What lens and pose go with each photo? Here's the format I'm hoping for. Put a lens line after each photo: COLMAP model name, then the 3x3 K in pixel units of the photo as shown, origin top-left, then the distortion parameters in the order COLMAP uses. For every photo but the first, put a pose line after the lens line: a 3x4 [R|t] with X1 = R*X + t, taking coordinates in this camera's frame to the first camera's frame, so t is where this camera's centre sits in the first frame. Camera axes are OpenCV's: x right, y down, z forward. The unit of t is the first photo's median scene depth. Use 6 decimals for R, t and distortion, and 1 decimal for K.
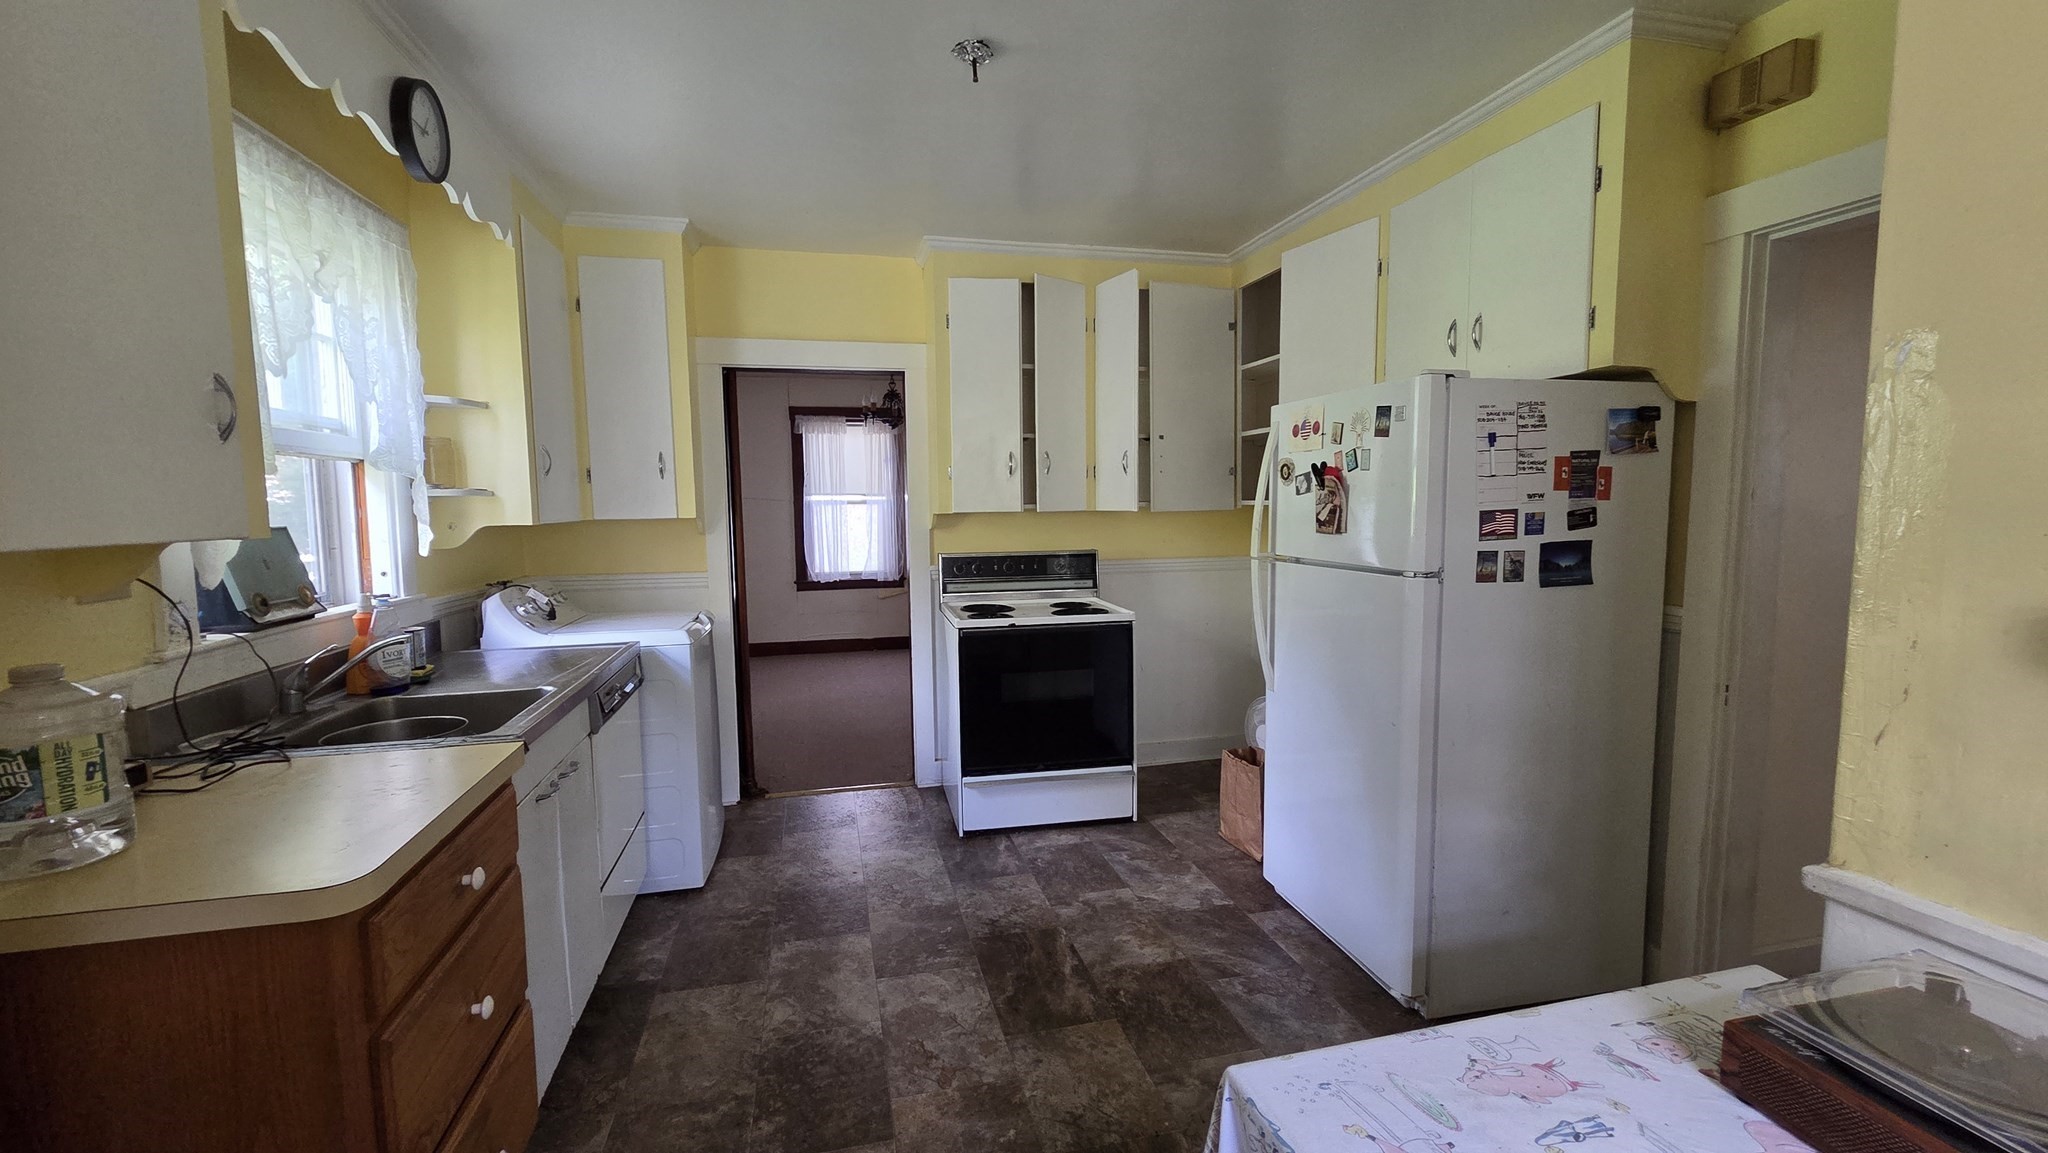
lens RADIAL K [[838.3, 0, 1008.0], [0, 838.3, 572.7], [0, 0, 1]] dist [0.004385, -0.000197]
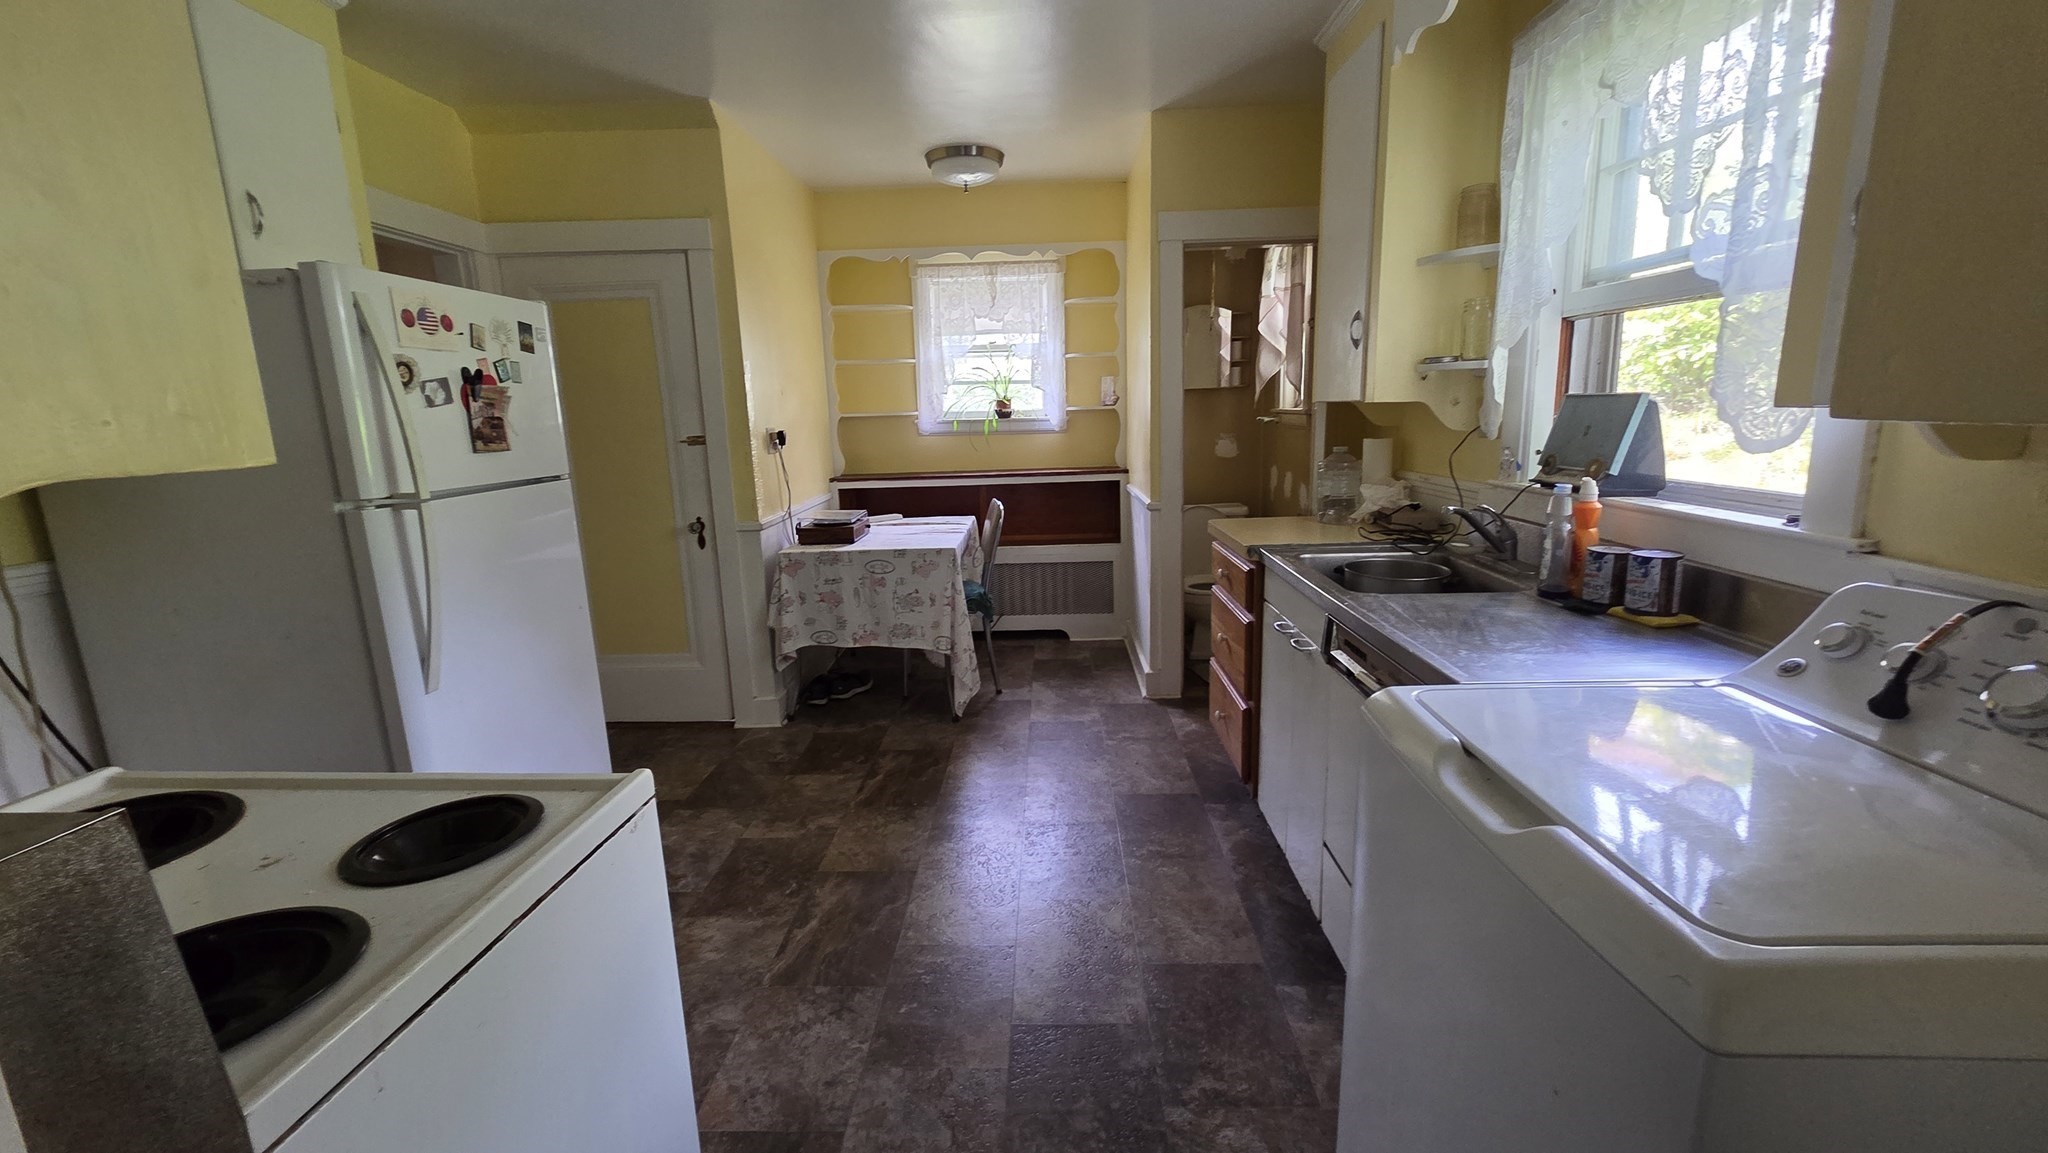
lens RADIAL K [[838.3, 0, 1018.8], [0, 838.3, 580.0], [0, 0, 1]] dist [0.004385, -0.000197]
pose [[-0.965913, -0.012062, 0.258588, -0.371063], [0.062645, 0.958332, 0.278702, -0.124268], [-0.251174, 0.285401, -0.924910, 1.650893]]
